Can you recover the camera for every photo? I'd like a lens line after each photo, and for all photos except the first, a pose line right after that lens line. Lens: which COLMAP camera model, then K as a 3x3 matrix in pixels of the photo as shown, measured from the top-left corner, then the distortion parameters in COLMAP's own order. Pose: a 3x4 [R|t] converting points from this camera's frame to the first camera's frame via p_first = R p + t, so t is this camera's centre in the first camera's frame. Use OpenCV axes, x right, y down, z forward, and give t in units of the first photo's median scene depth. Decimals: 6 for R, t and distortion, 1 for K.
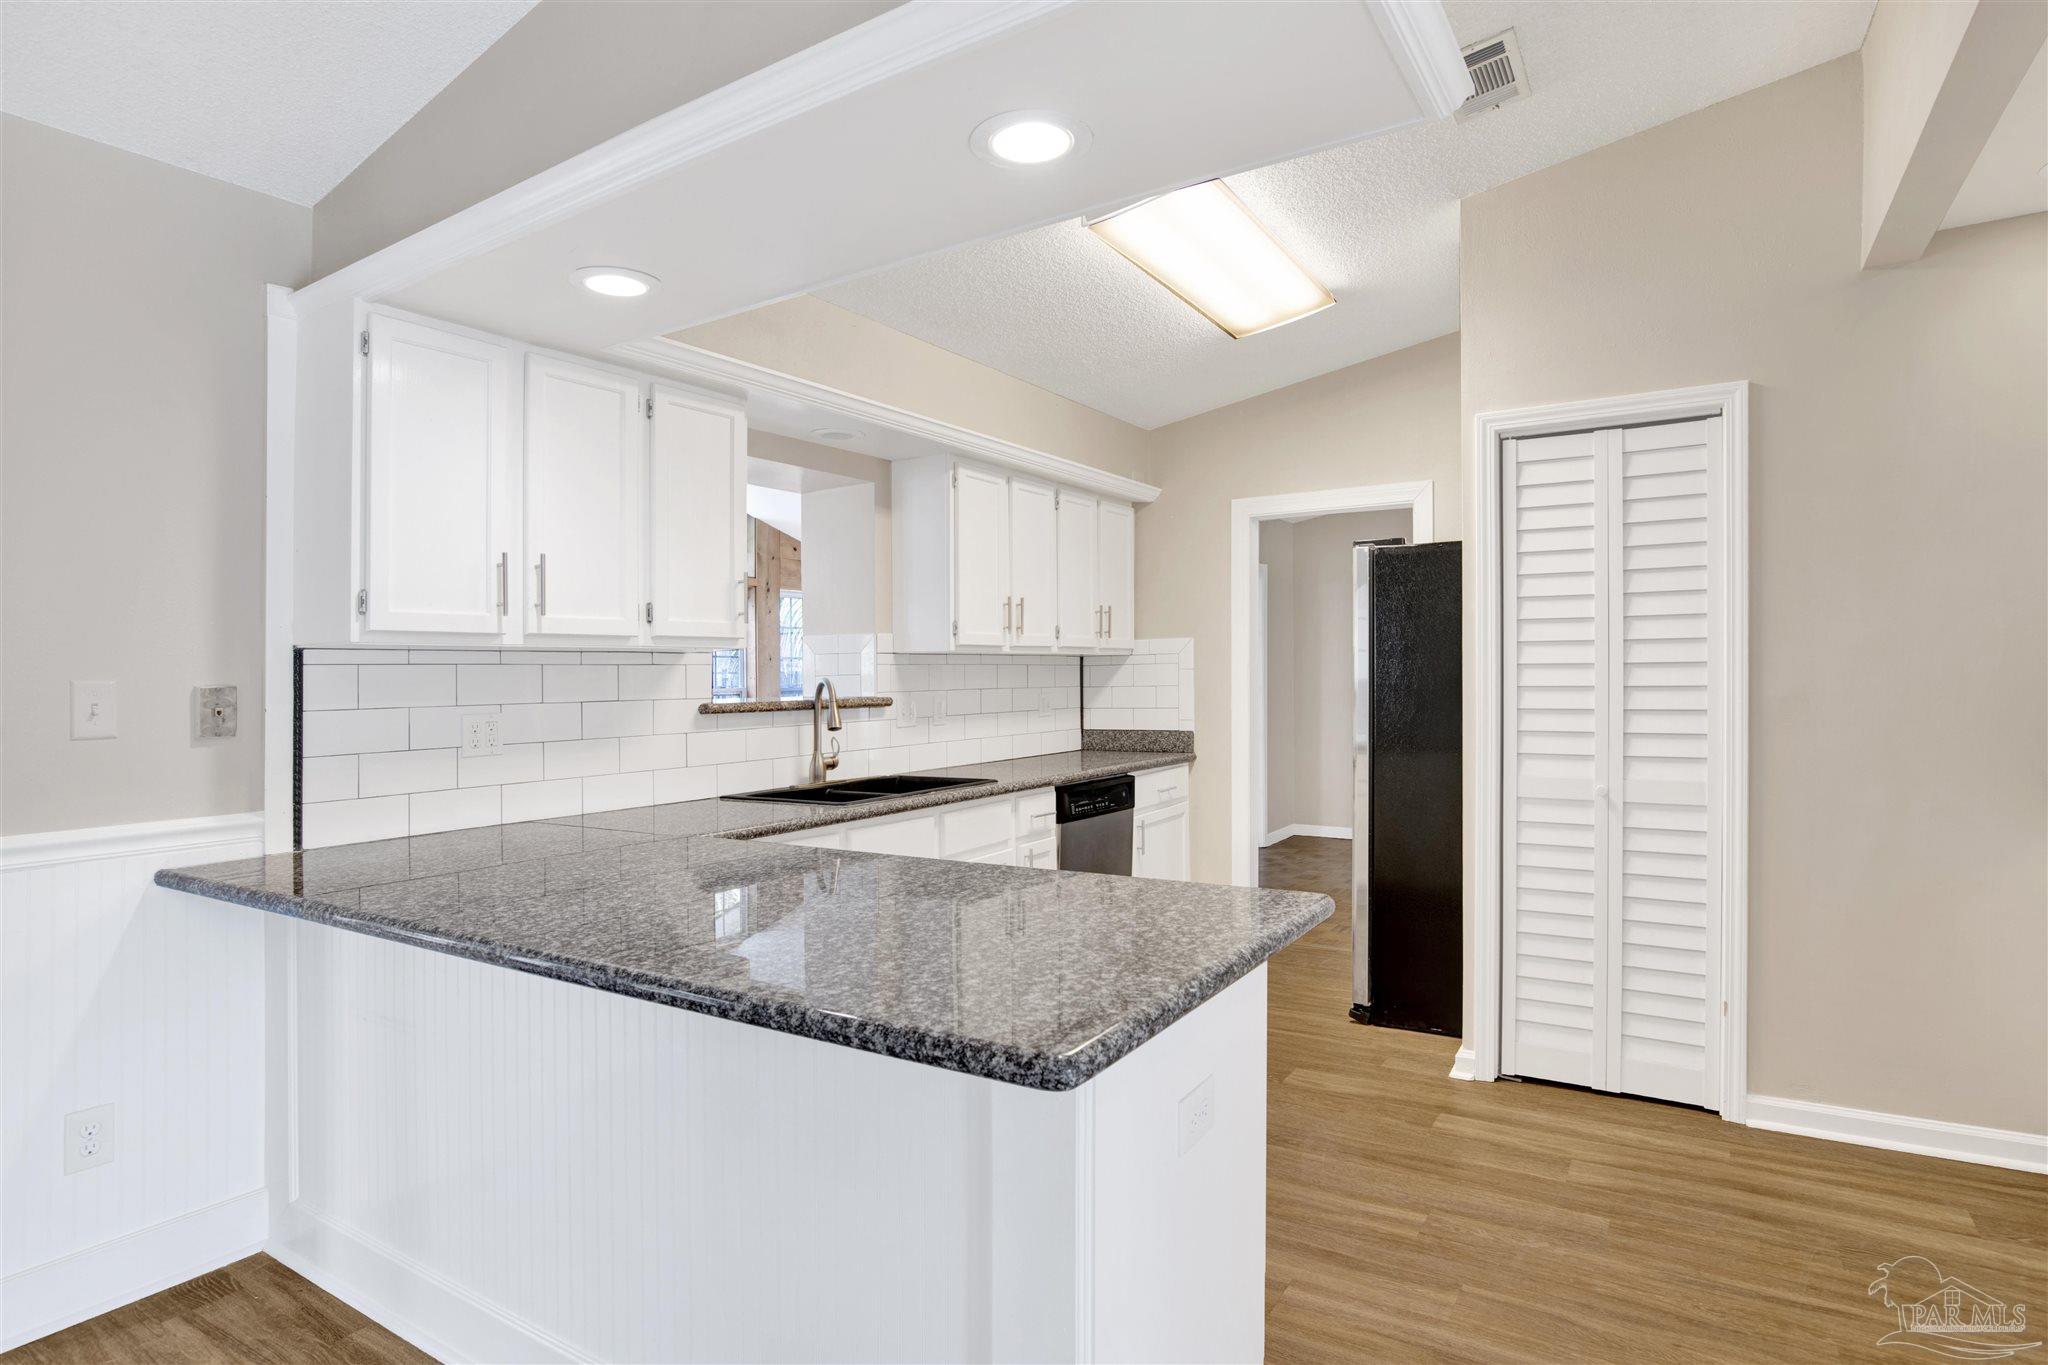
lens RADIAL K [[1068.8, 0, 1033.7], [0, 1068.8, 674.8], [0, 0, 1]] dist [-0.071473, 0.024605]
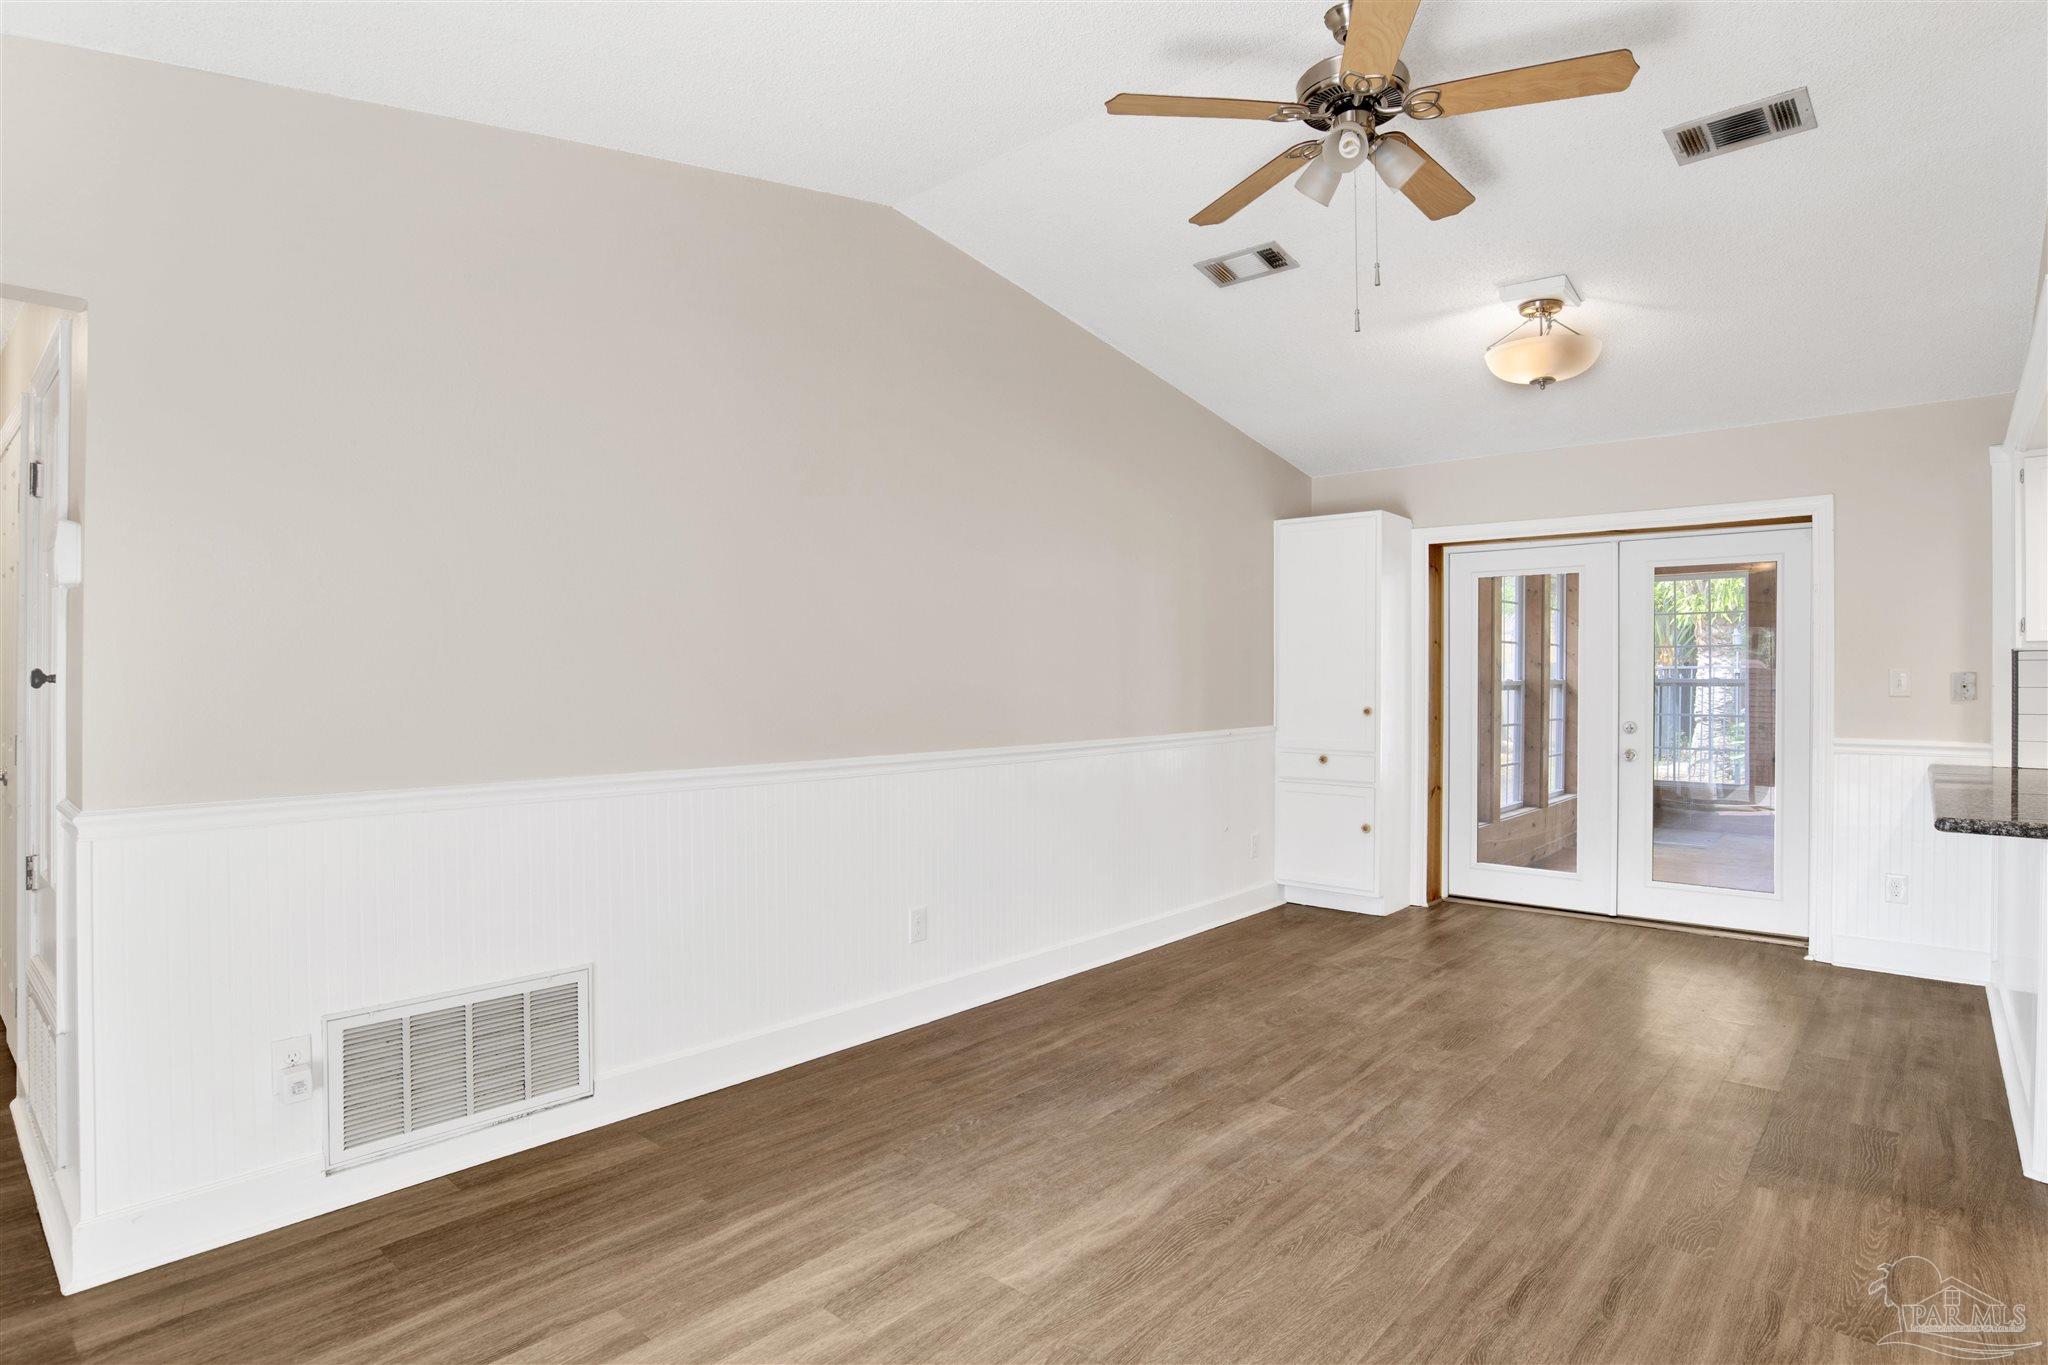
lens RADIAL K [[1068.8, 0, 1033.7], [0, 1068.8, 674.8], [0, 0, 1]] dist [-0.071473, 0.024605]
pose [[-0.160704, 0.010364, -0.986948, 0.758248], [0.001019, 0.999946, 0.010335, -0.002844], [0.987002, 0.000656, -0.160706, -0.216387]]
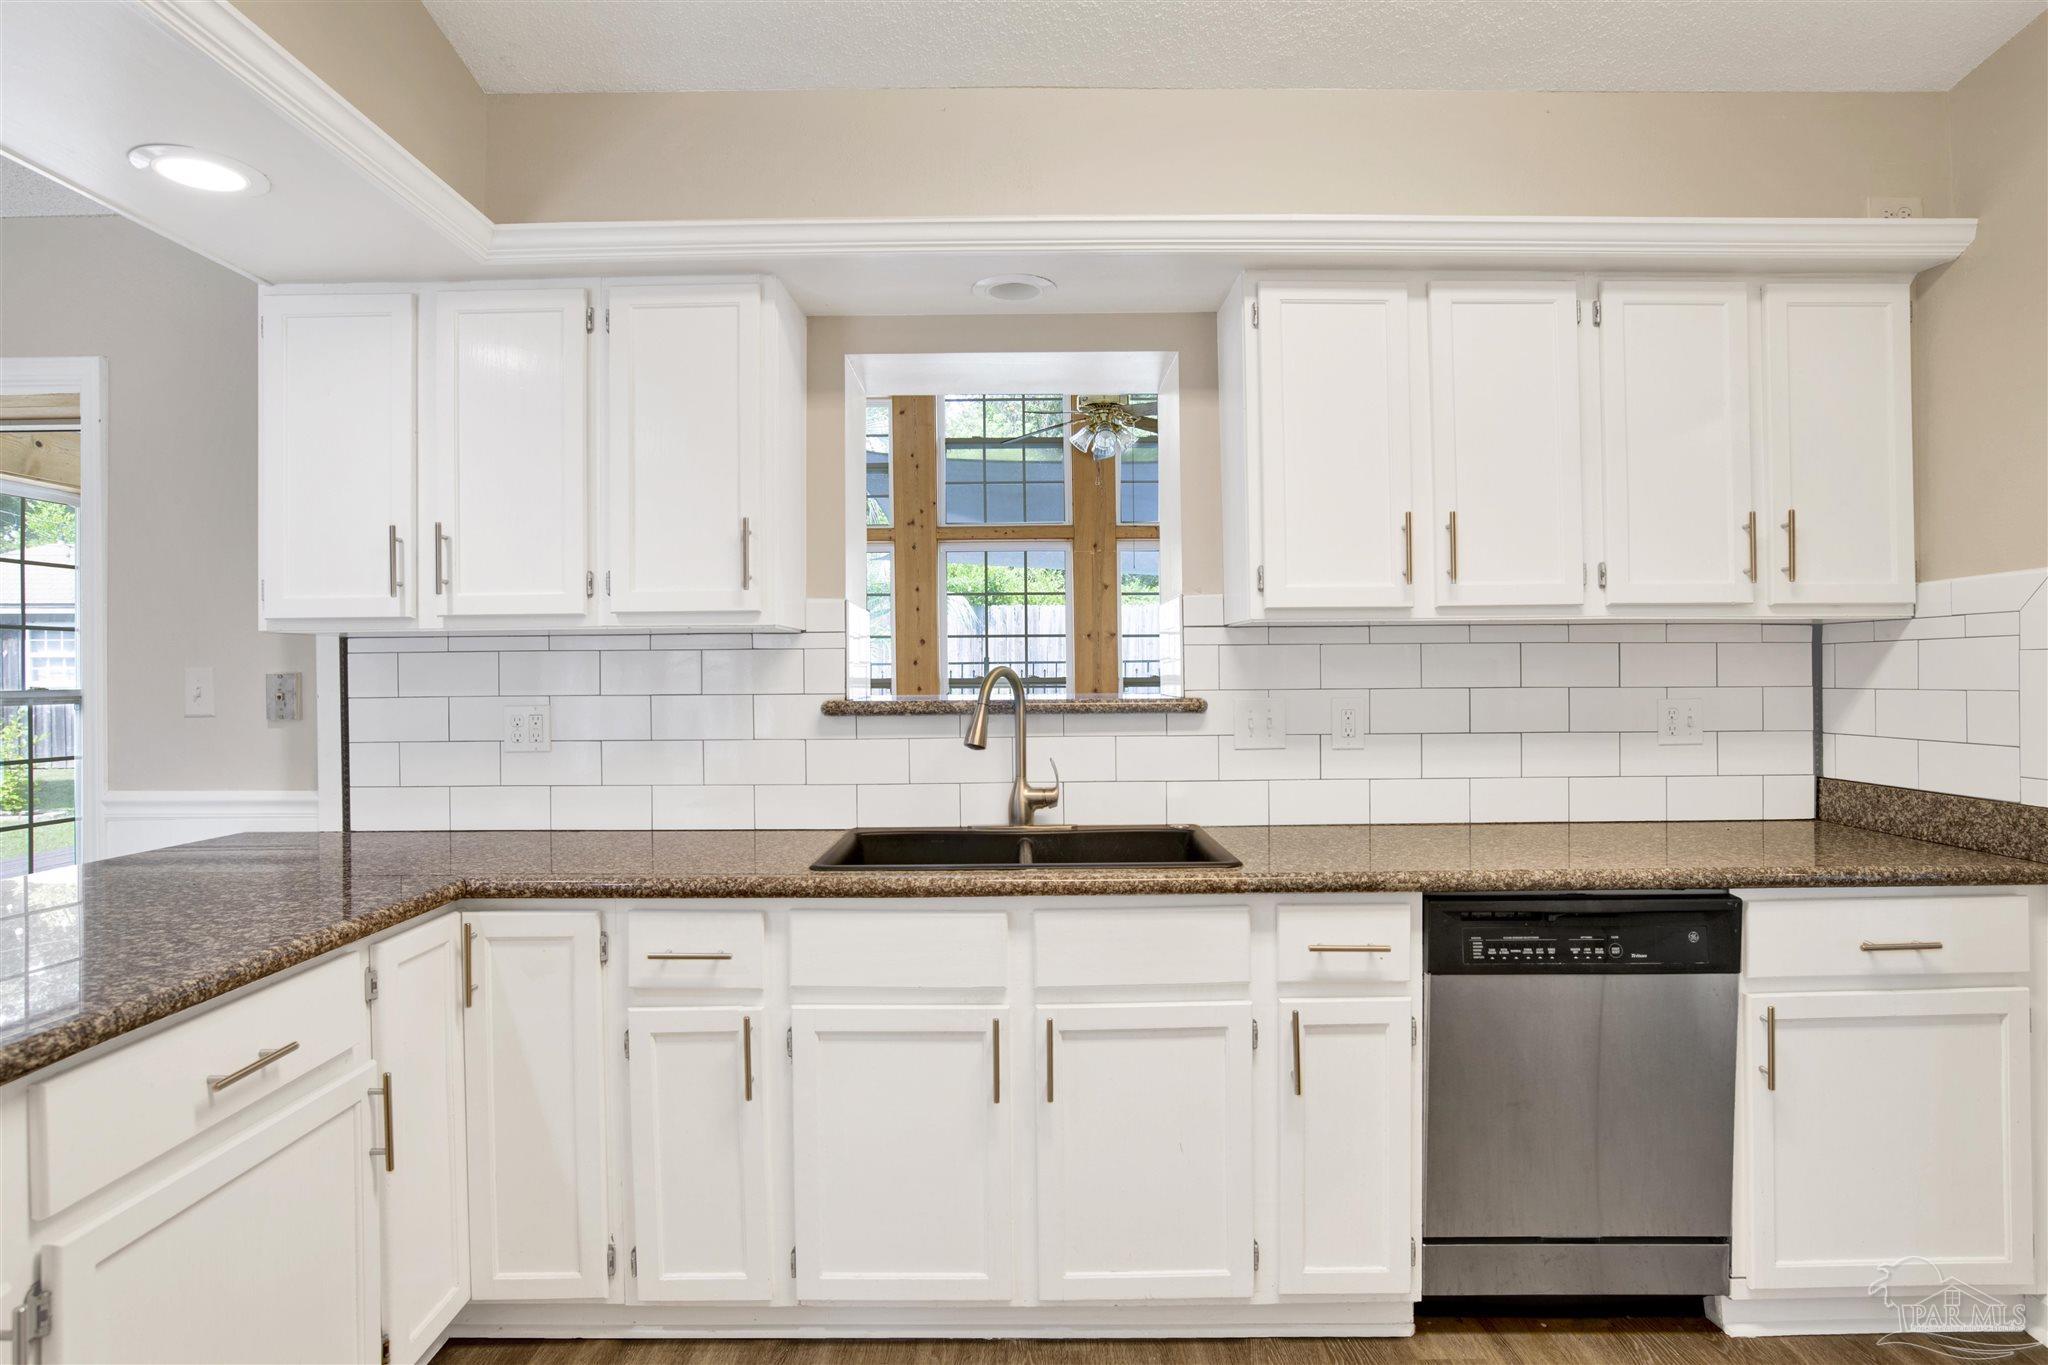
lens RADIAL K [[1137.2, 0, 1032.8], [0, 1137.2, 656.0], [0, 0, 1]] dist [-0.031598, -0.001183]
pose [[0.541813, 0.004317, -0.840488, 0.370945], [0.000428, 0.999985, 0.005412, -0.007511], [0.840499, -0.003292, 0.541803, 0.594925]]
